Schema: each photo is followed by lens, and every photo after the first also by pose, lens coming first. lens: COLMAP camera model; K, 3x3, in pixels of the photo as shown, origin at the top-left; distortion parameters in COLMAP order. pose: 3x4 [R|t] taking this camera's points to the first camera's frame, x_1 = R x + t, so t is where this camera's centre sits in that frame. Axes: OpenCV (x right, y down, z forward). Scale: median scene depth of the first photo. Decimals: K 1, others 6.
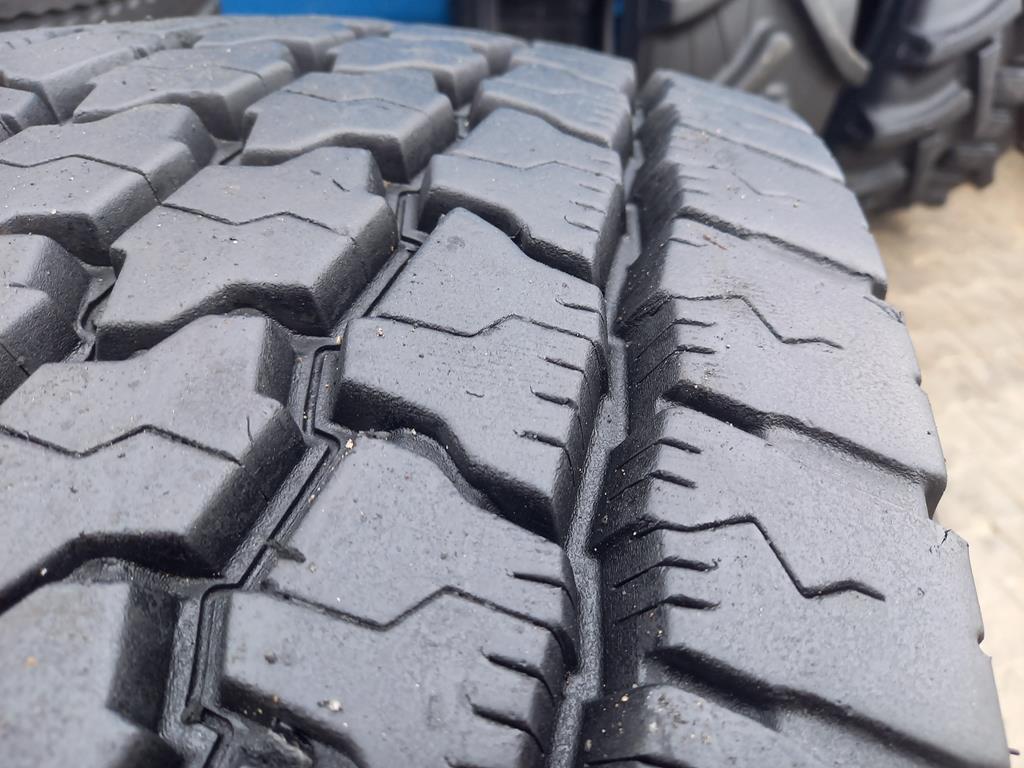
lens RADIAL K [[742.0, 0, 586.2], [0, 742.0, 363.4], [0, 0, 1]] dist [0.004926, -0.026490]
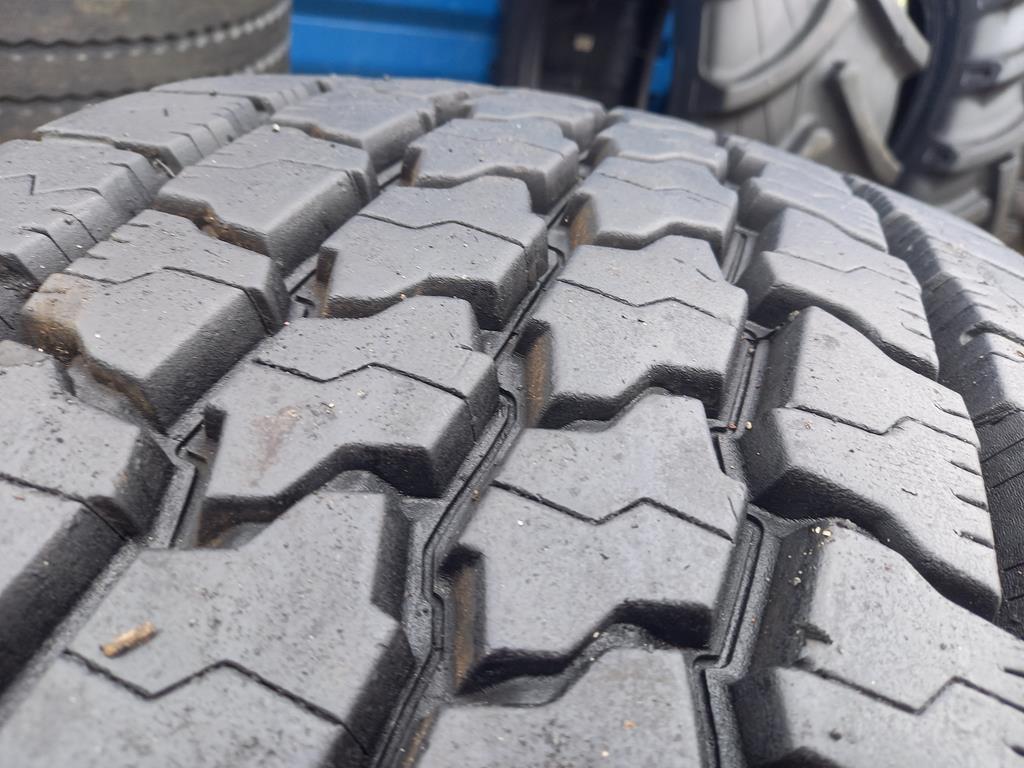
lens RADIAL K [[742.0, 0, 510.1], [0, 742.0, 378.8], [0, 0, 1]] dist [0.004926, -0.026490]
pose [[0.995477, 0.092367, 0.022204, -0.831205], [-0.091161, 0.994566, -0.050277, -0.015921], [-0.026728, 0.048025, 0.998488, -0.070444]]
